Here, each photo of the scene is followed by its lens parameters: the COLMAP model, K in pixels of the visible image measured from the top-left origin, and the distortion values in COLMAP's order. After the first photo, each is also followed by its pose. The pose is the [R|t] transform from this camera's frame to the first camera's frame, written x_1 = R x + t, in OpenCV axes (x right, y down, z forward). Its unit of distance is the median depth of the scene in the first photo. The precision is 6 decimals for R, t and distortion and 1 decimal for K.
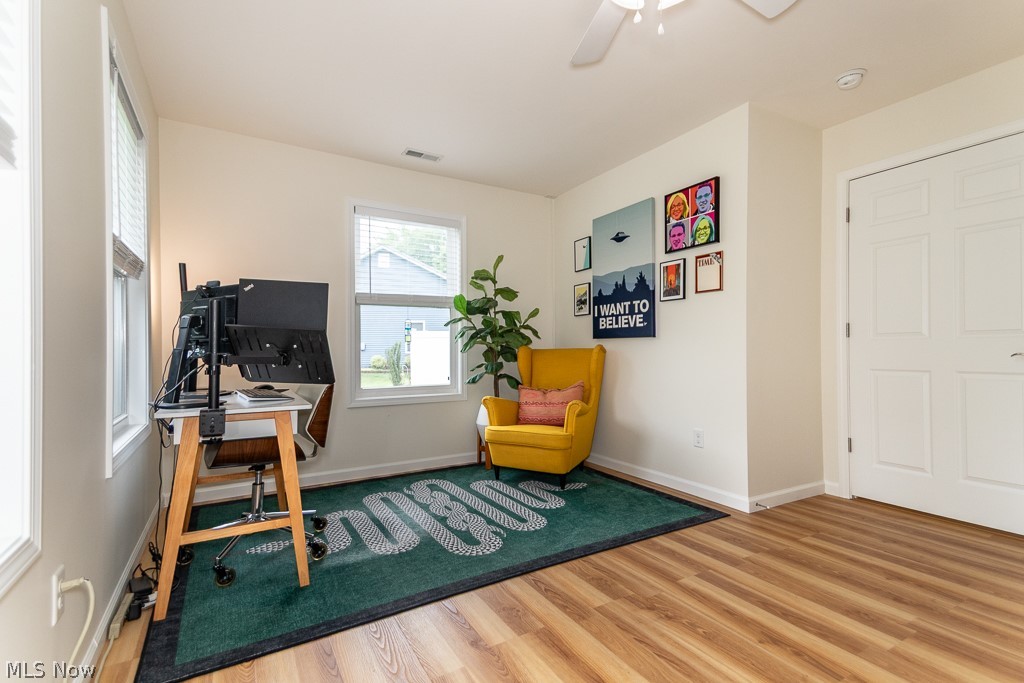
lens RADIAL K [[467.7, 0, 511.8], [0, 467.7, 347.8], [0, 0, 1]] dist [0.037590, -0.001002]
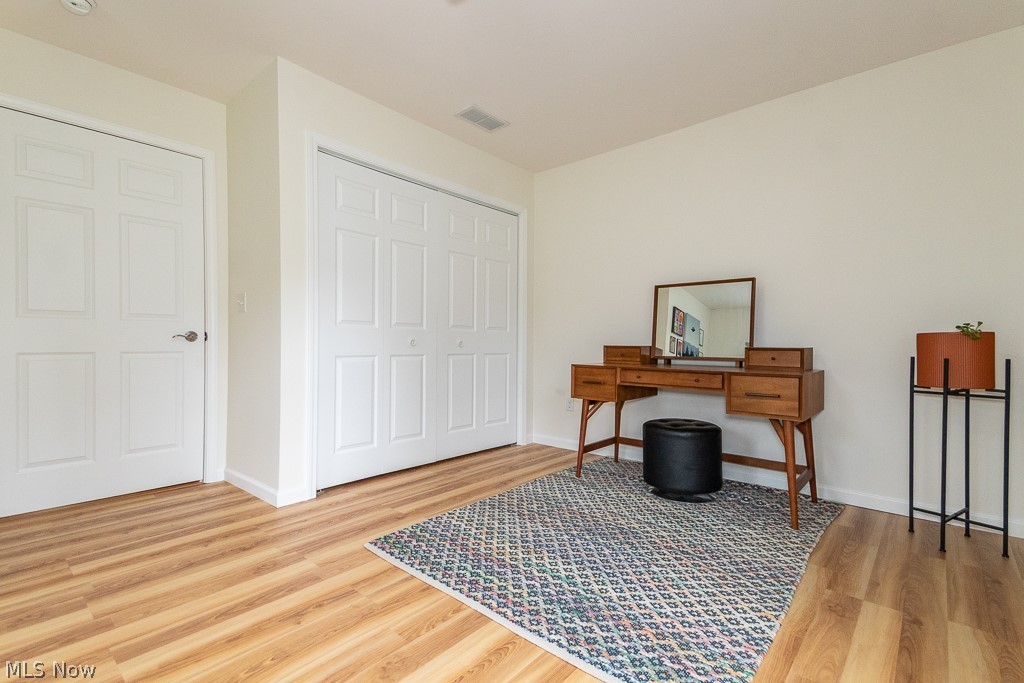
lens RADIAL K [[467.7, 0, 511.8], [0, 467.7, 347.8], [0, 0, 1]] dist [0.037590, -0.001002]
pose [[-0.300148, -0.008503, 0.953855, -0.313098], [-0.012021, 0.999915, 0.005131, 0.025596], [-0.953817, -0.009926, -0.300224, 0.518927]]
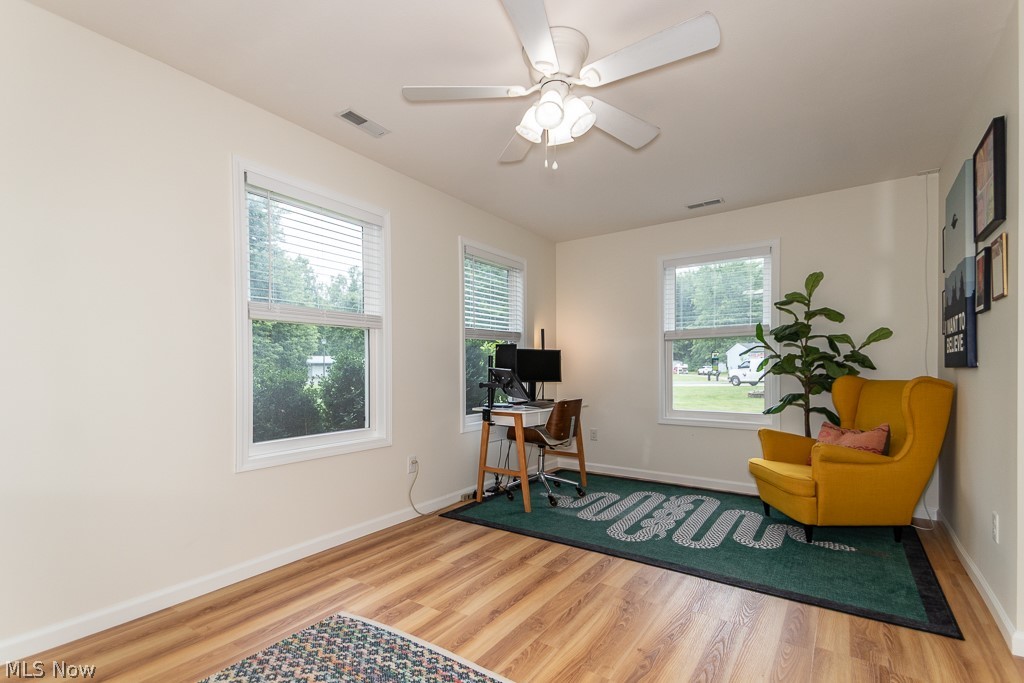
lens RADIAL K [[469.3, 0, 510.5], [0, 469.3, 364.3], [0, 0, 1]] dist [0.036878, -0.000428]
pose [[0.417239, -0.007111, -0.908769, 0.834719], [0.005113, 0.999972, -0.005478, -0.034020], [0.908782, -0.002361, 0.417264, 0.150159]]
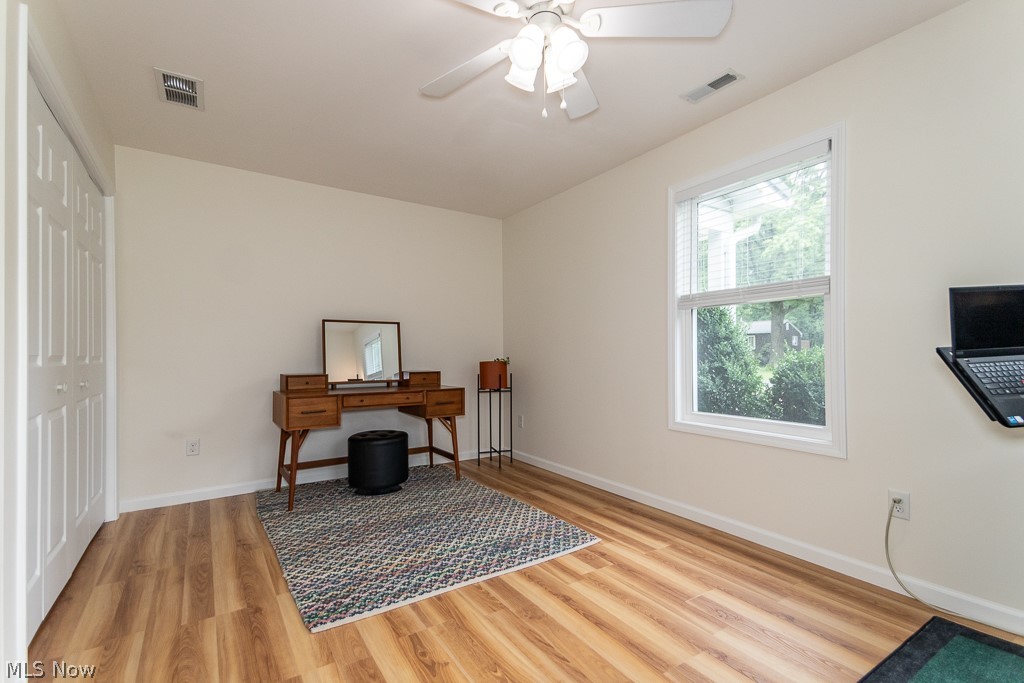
lens RADIAL K [[467.7, 0, 511.8], [0, 467.7, 347.8], [0, 0, 1]] dist [0.037590, -0.001002]
pose [[-0.999133, 0.009559, -0.040509, 0.243979], [0.010296, 0.999785, -0.018009, -0.022181], [0.040328, -0.018411, -0.999017, 1.191115]]
